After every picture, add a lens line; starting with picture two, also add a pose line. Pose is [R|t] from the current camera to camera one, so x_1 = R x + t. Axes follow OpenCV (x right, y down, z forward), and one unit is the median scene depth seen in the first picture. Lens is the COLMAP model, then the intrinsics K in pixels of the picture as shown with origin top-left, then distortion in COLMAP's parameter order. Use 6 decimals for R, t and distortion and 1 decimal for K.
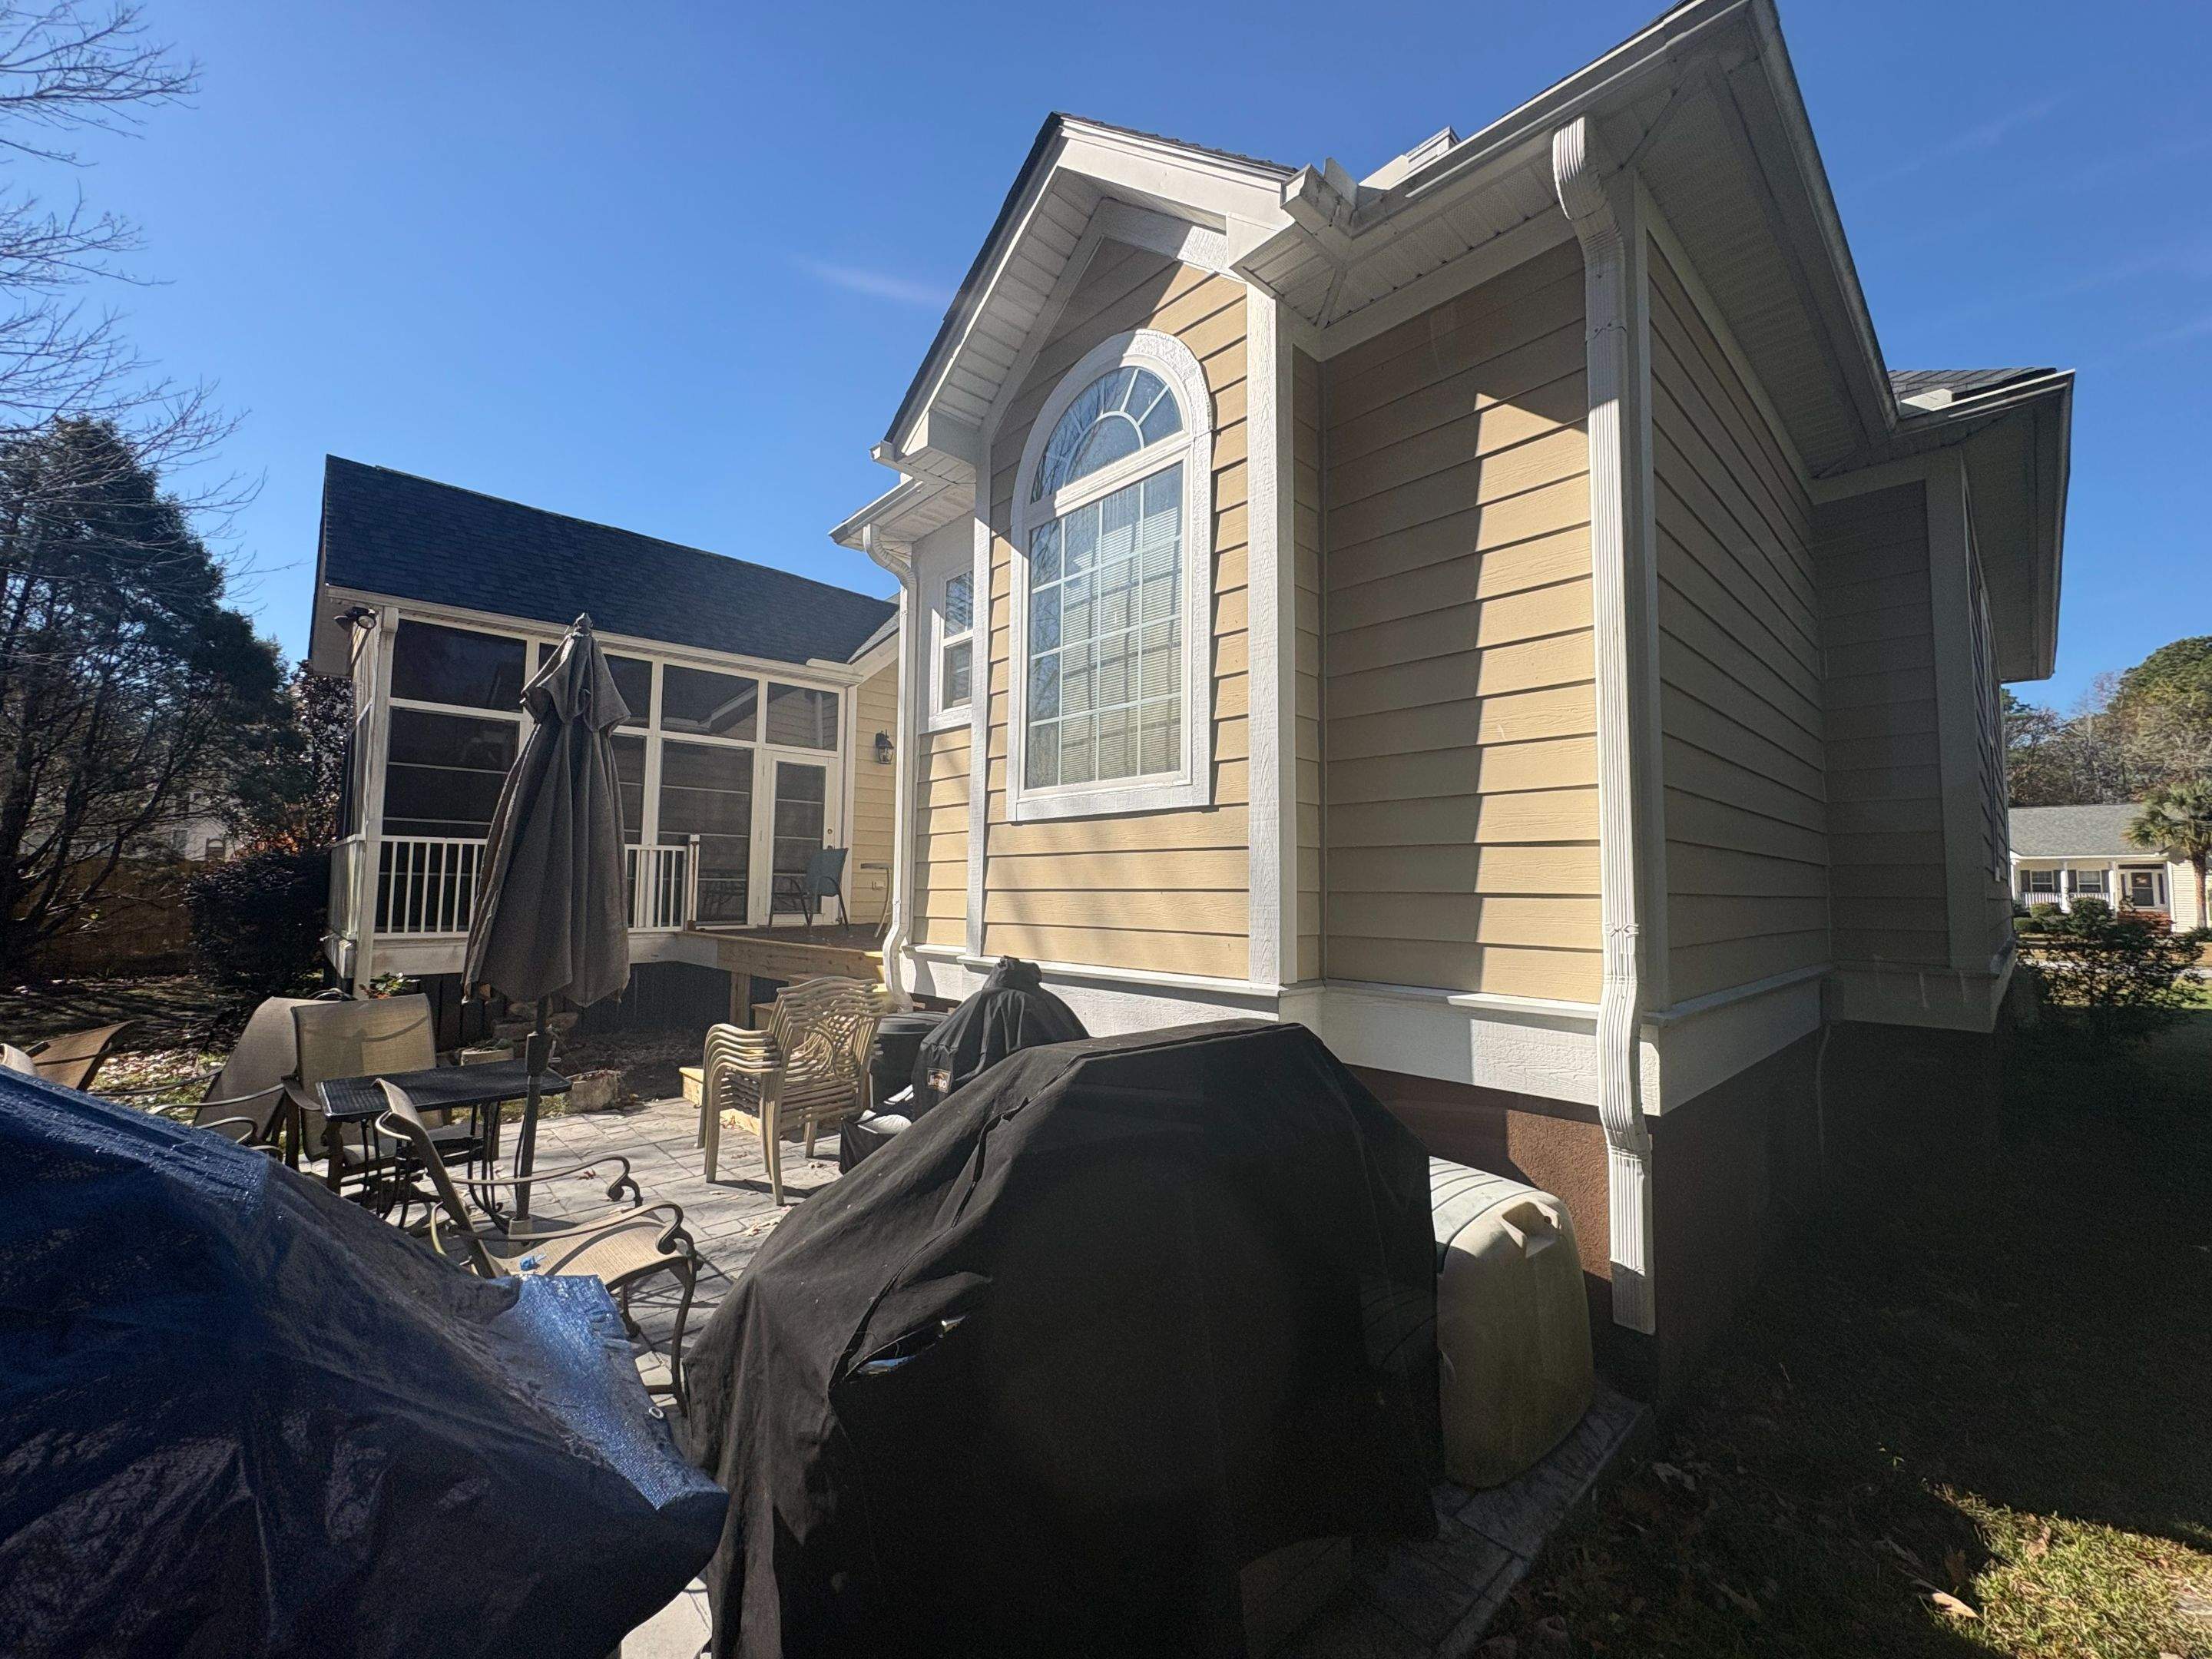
lens RADIAL K [[882.3, 0, 1110.5], [0, 882.3, 831.2], [0, 0, 1]] dist [-0.001048, 0.000456]
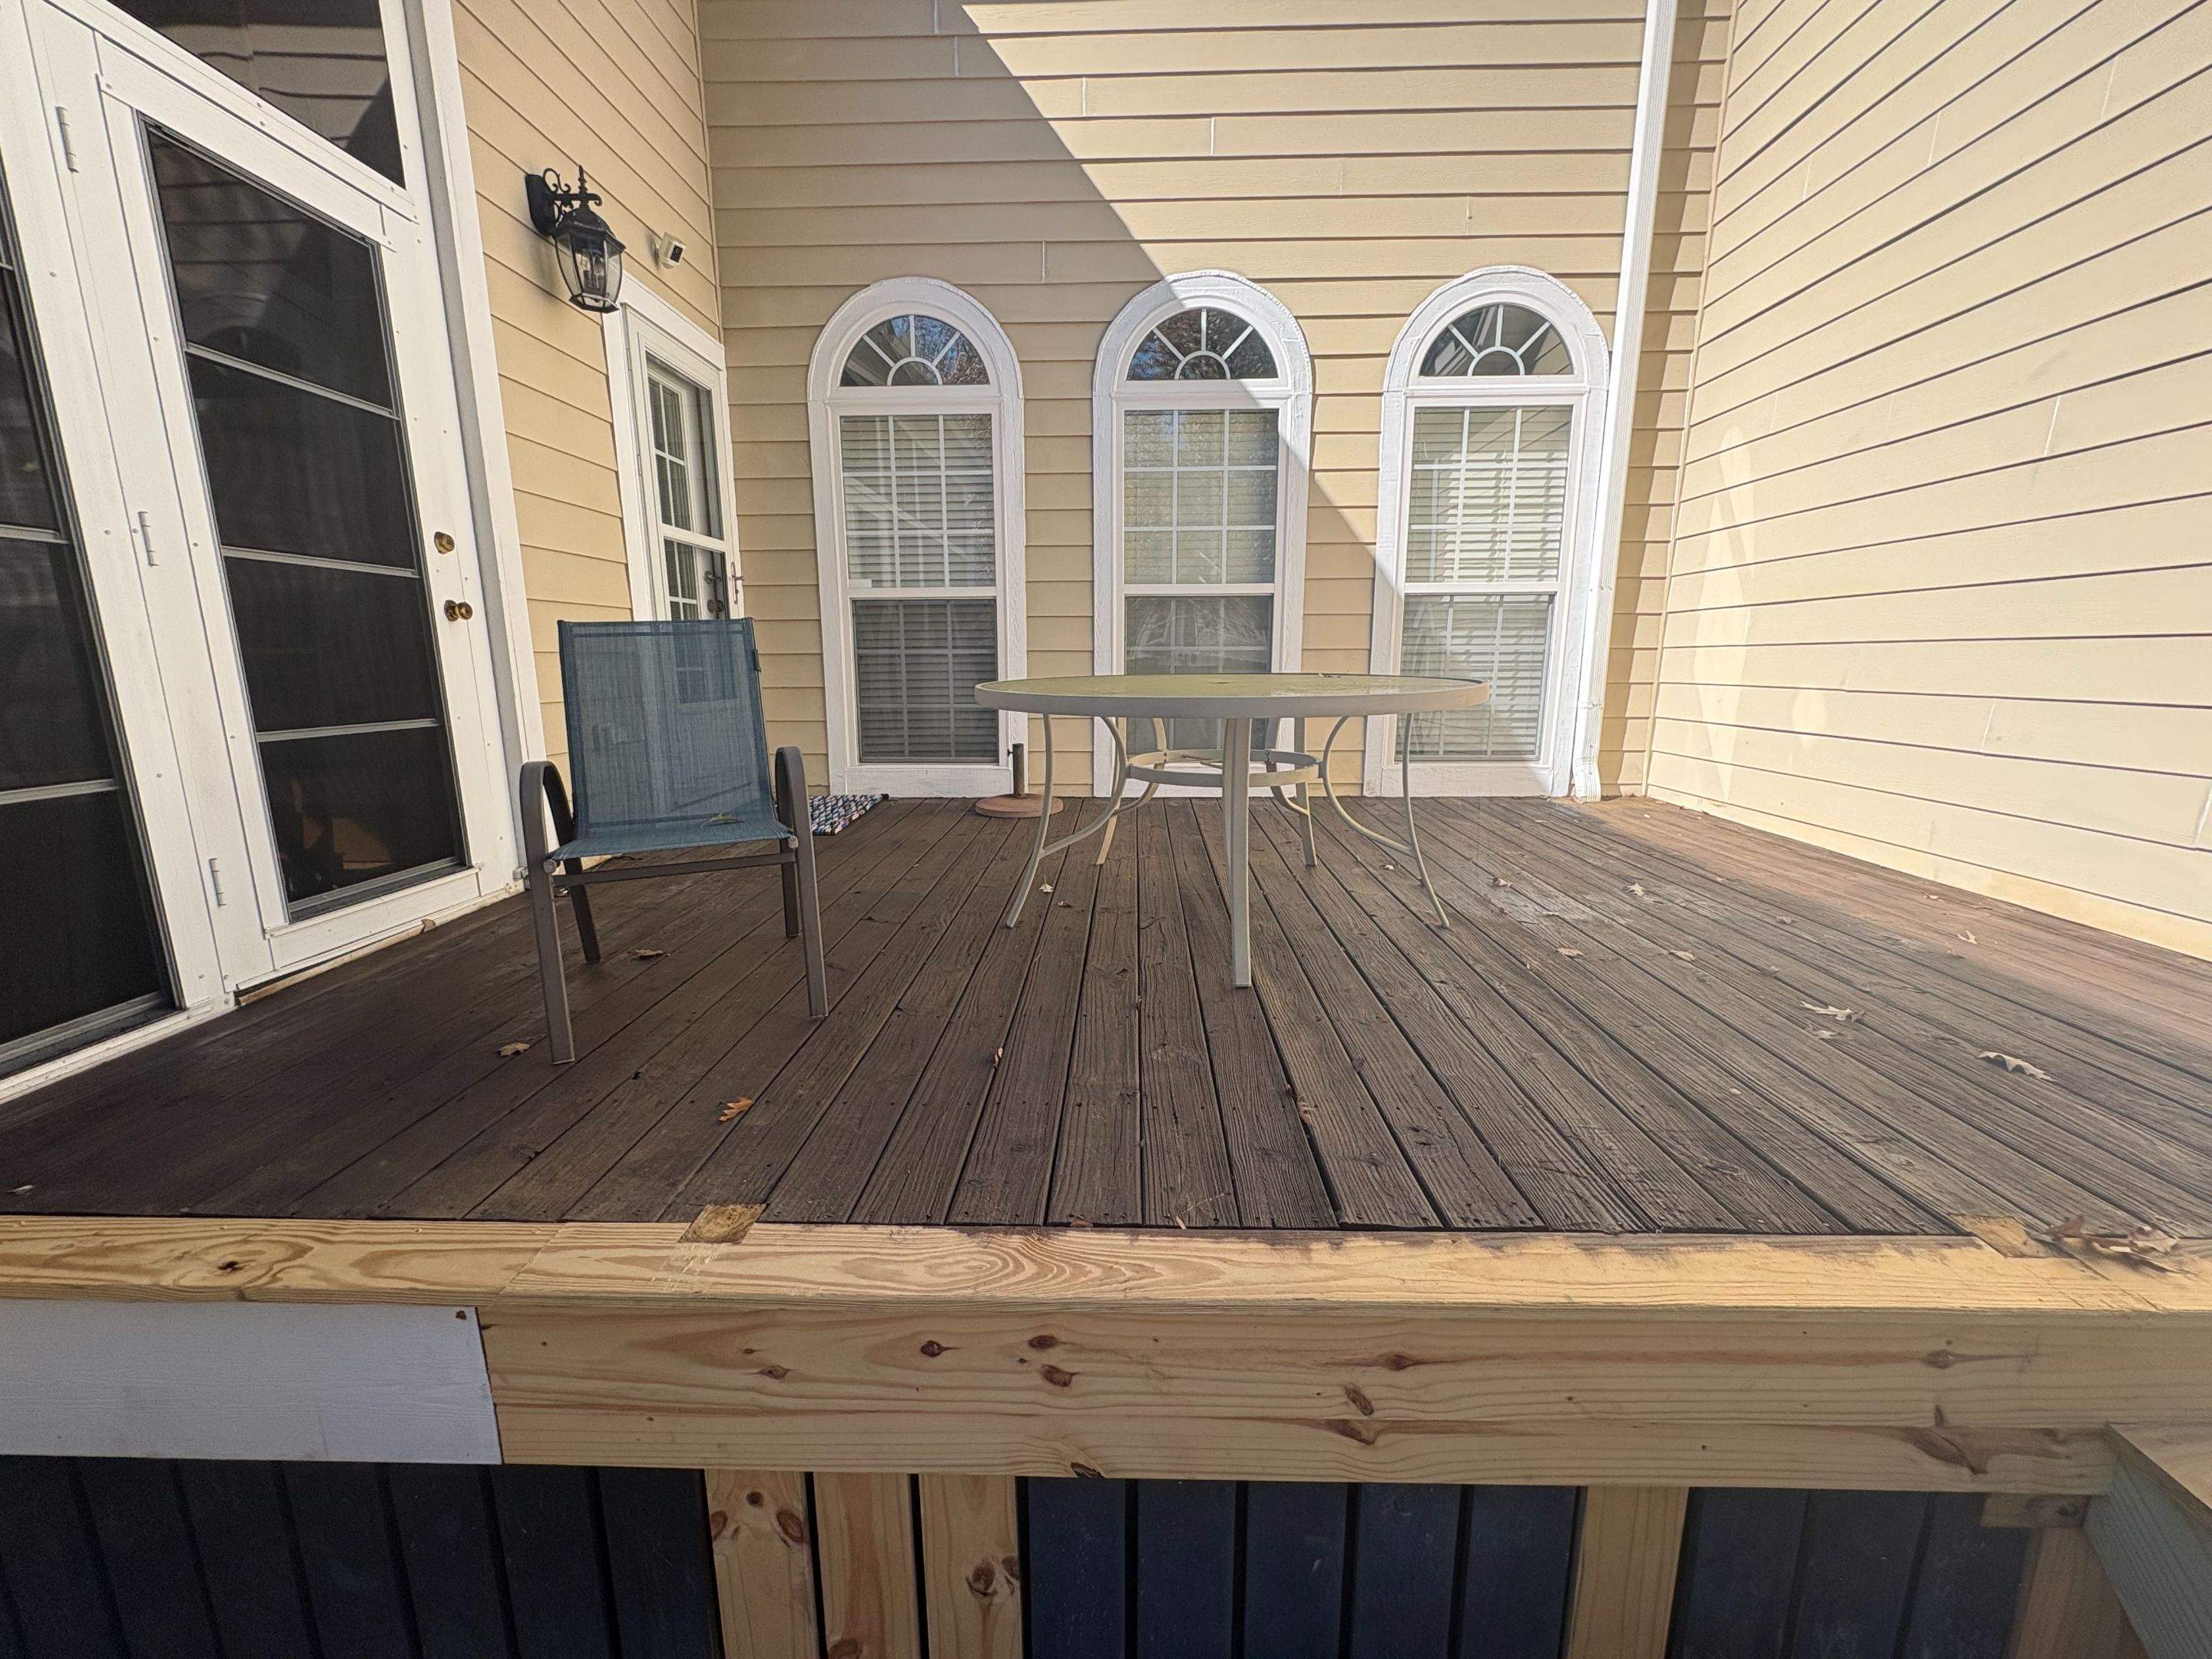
lens RADIAL K [[882.3, 0, 1107.5], [0, 882.3, 830.0], [0, 0, 1]] dist [-0.001048, 0.000456]
pose [[0.712752, -0.147487, 0.685735, -0.686433], [-0.035177, 0.968897, 0.244953, 0.021535], [-0.700534, -0.198713, 0.685395, 1.272100]]
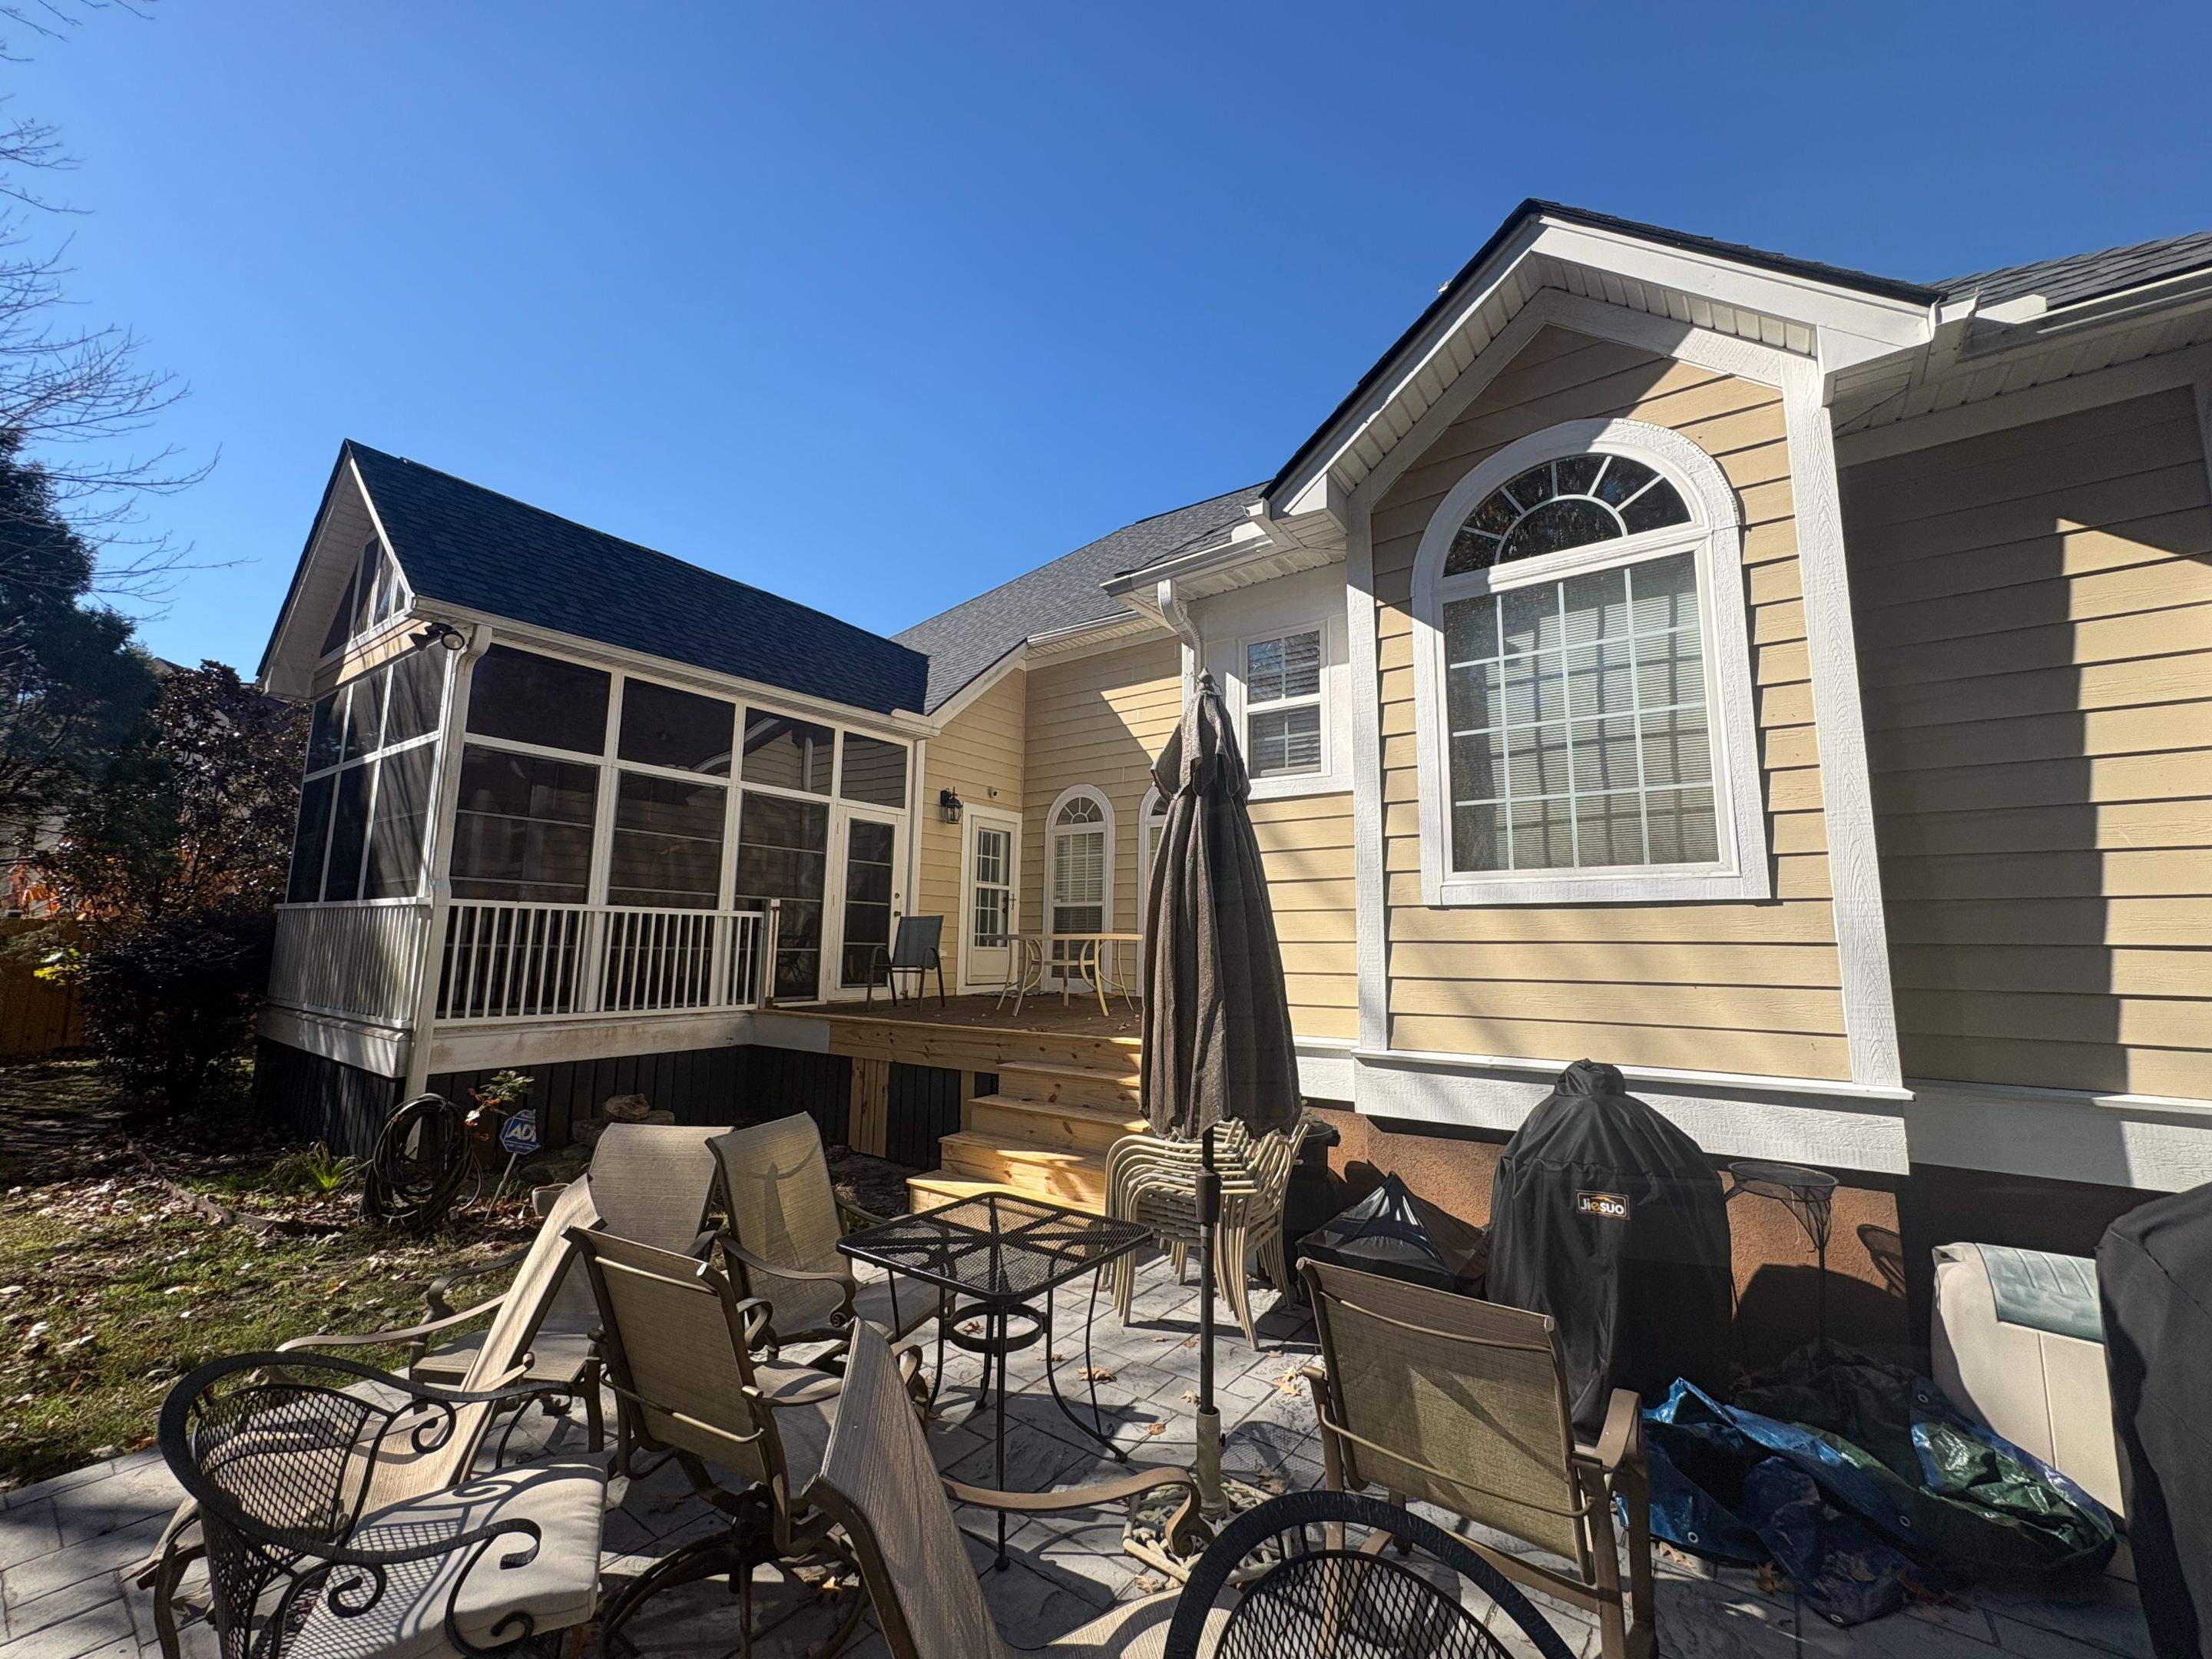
lens RADIAL K [[882.3, 0, 1107.8], [0, 882.3, 829.4], [0, 0, 1]] dist [-0.001048, 0.000456]
pose [[0.983222, 0.027887, 0.180269, -0.504298], [-0.015830, 0.997561, -0.067980, -0.017950], [-0.181725, 0.063986, 0.981265, 0.107354]]
